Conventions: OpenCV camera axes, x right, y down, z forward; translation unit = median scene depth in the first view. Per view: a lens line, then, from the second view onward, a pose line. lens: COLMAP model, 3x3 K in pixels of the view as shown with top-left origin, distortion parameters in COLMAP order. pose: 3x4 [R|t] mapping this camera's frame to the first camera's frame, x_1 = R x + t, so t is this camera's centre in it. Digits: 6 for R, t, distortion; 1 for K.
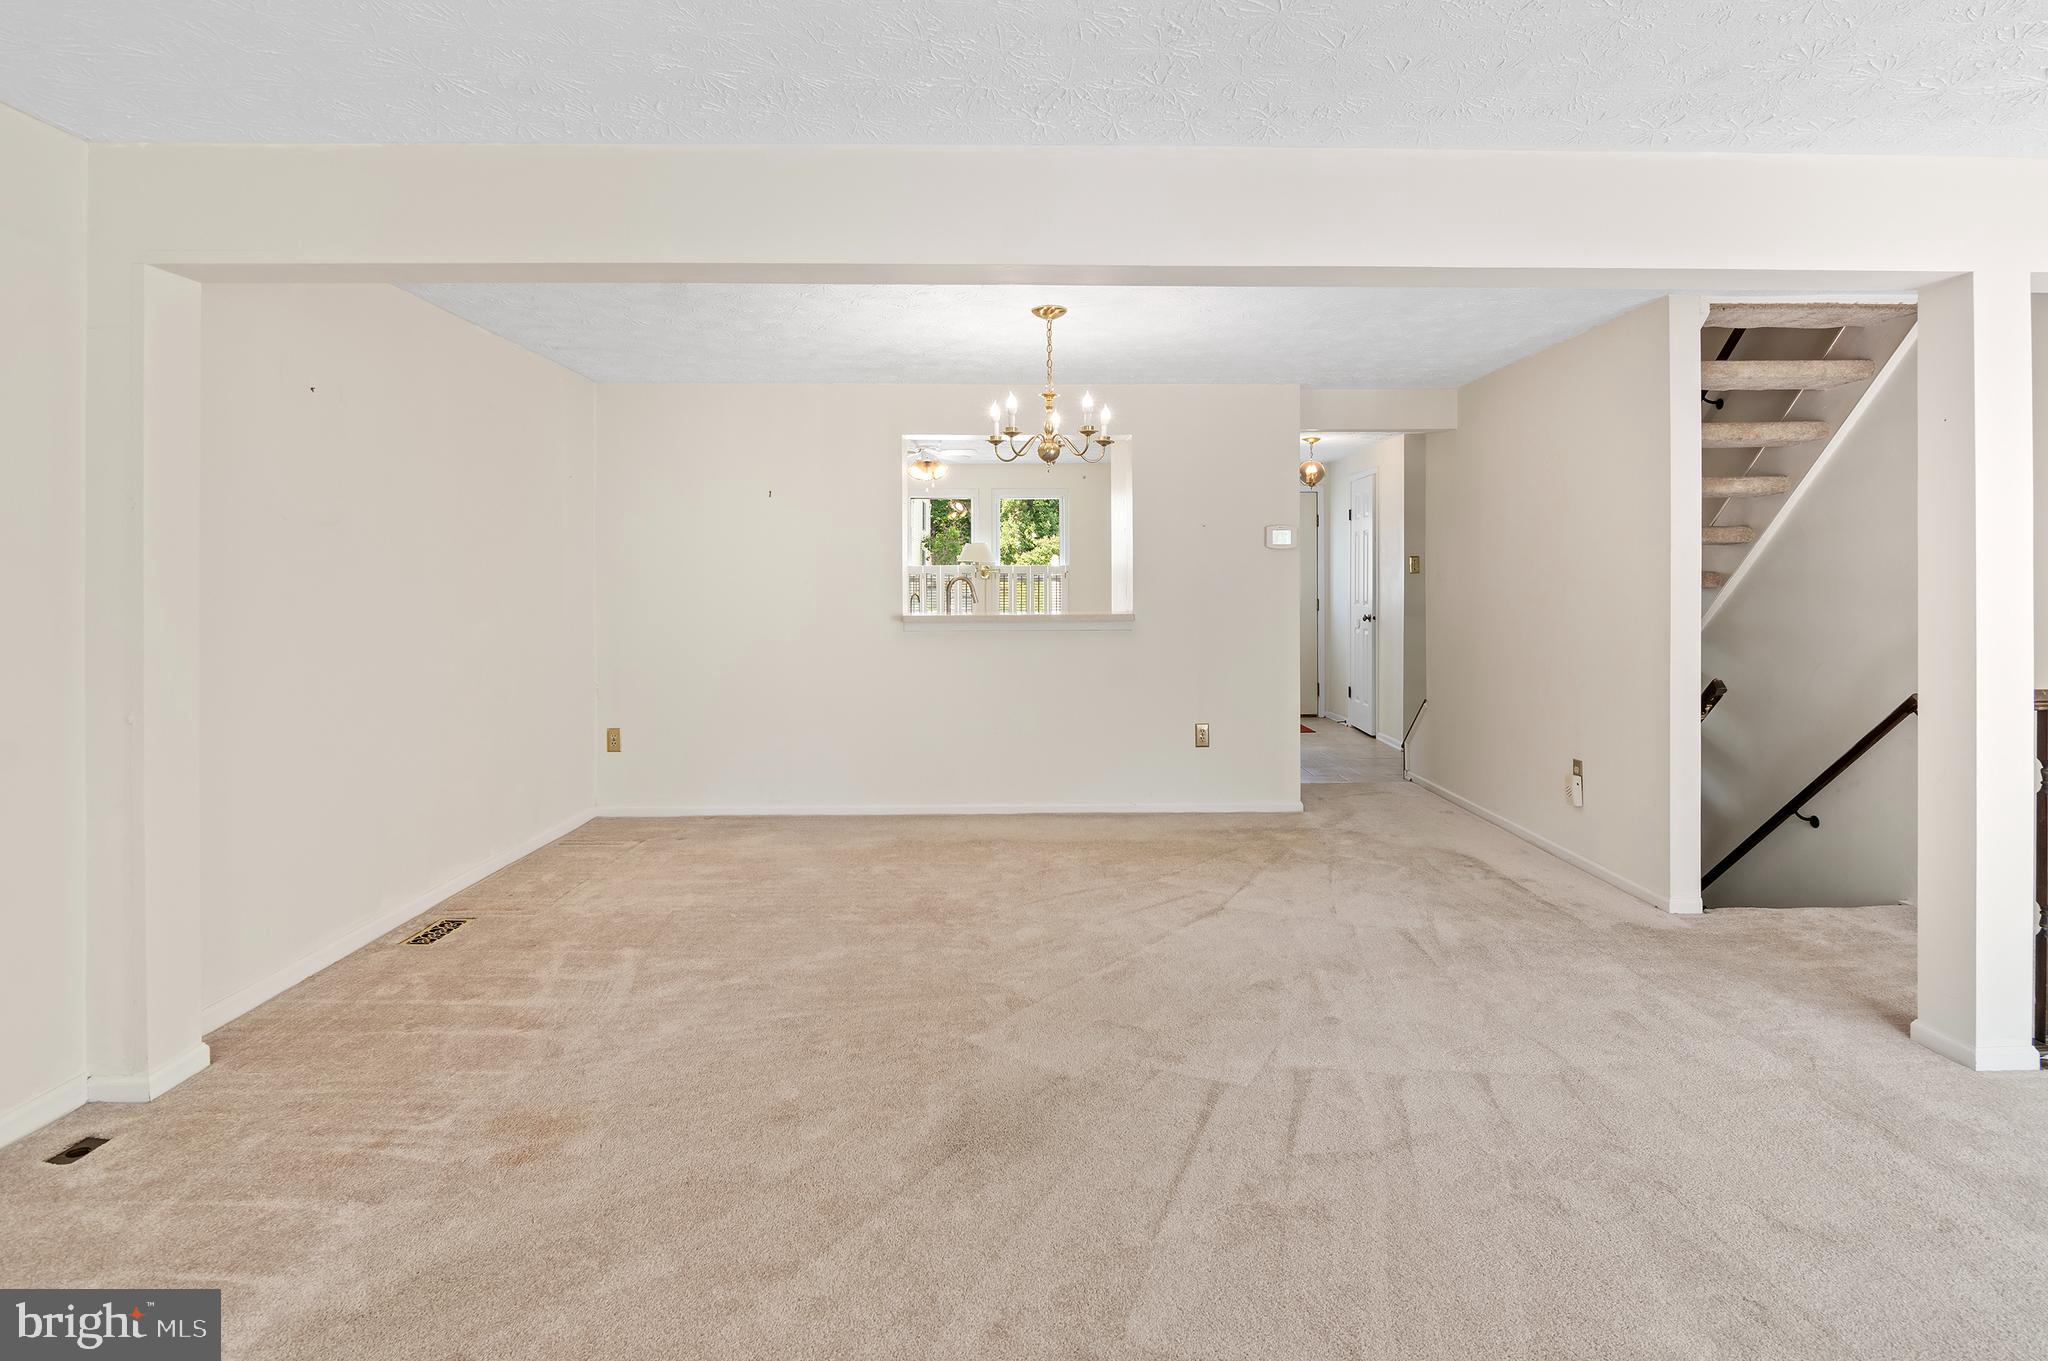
lens RADIAL K [[1031.3, 0, 1041.0], [0, 1031.3, 576.3], [0, 0, 1]] dist [-0.004995, -0.004107]
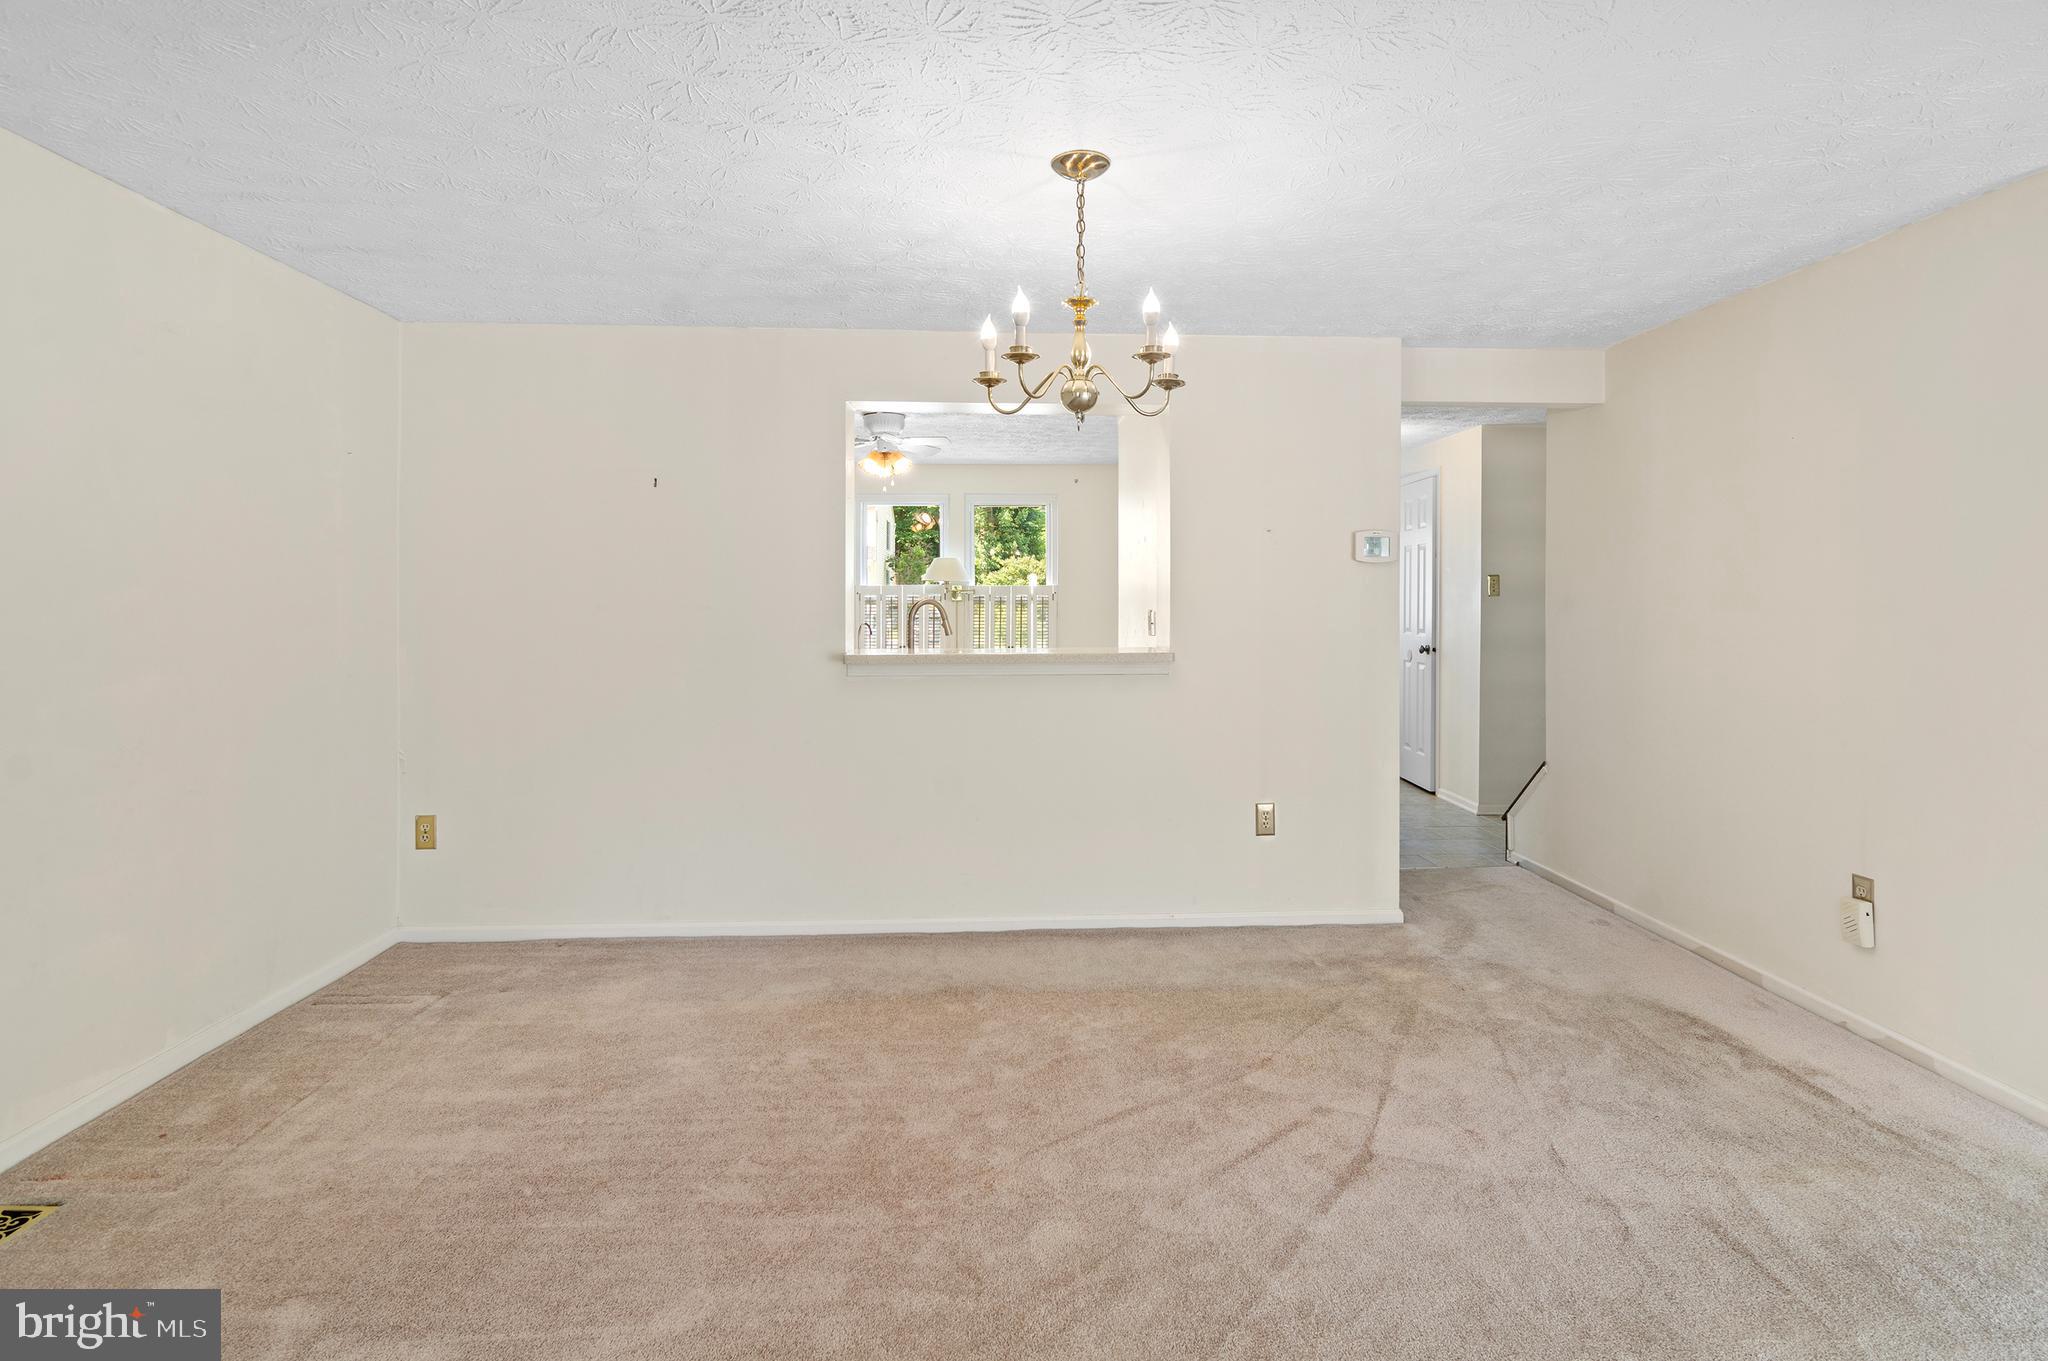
lens RADIAL K [[1024.8, 0, 1117.8], [0, 1024.8, 580.9], [0, 0, 1]] dist [-0.004216, -0.001469]
pose [[0.994213, 0.003501, 0.107367, -0.026858], [-0.001843, 0.999878, -0.015536, -0.002455], [-0.107408, 0.015248, 0.994098, 0.315185]]
